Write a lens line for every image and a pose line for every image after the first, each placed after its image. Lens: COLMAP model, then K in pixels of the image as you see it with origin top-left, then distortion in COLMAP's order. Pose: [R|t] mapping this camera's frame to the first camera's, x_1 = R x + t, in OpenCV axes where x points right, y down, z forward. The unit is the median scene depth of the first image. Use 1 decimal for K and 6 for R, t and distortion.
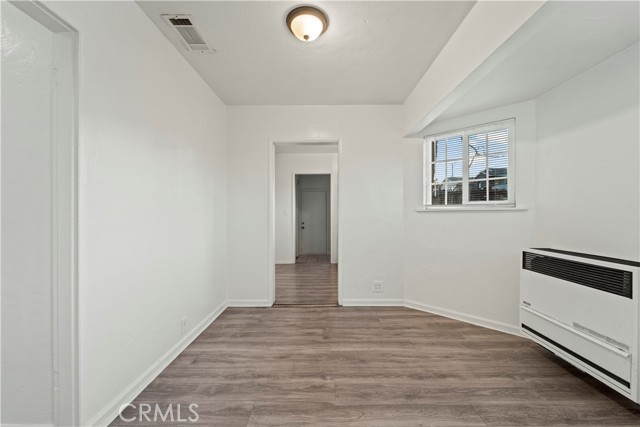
lens RADIAL K [[257.7, 0, 327.4], [0, 257.7, 217.5], [0, 0, 1]] dist [0.003948, -0.001662]
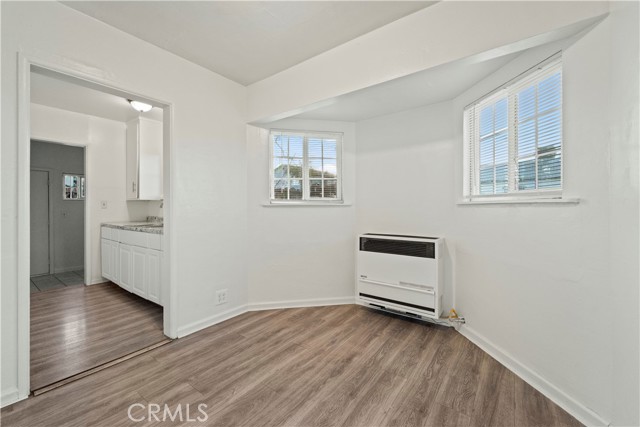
lens RADIAL K [[257.7, 0, 322.7], [0, 257.7, 210.3], [0, 0, 1]] dist [0.003948, -0.001662]
pose [[0.600430, -0.006458, 0.799651, -0.369797], [0.012670, 0.999919, -0.001438, -0.004347], [-0.799577, 0.010995, 0.600463, 0.345960]]
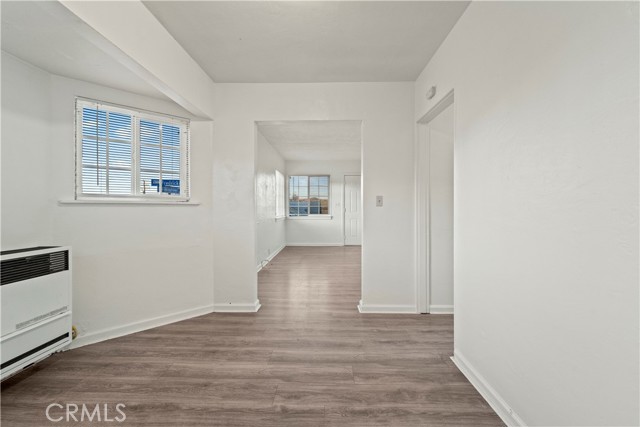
lens RADIAL K [[257.7, 0, 316.4], [0, 257.7, 210.0], [0, 0, 1]] dist [0.003948, -0.001662]
pose [[-0.998273, 0.003544, 0.058638, -0.127670], [0.004702, 0.999796, 0.019618, -0.012418], [-0.058557, 0.019860, -0.998087, 1.387084]]
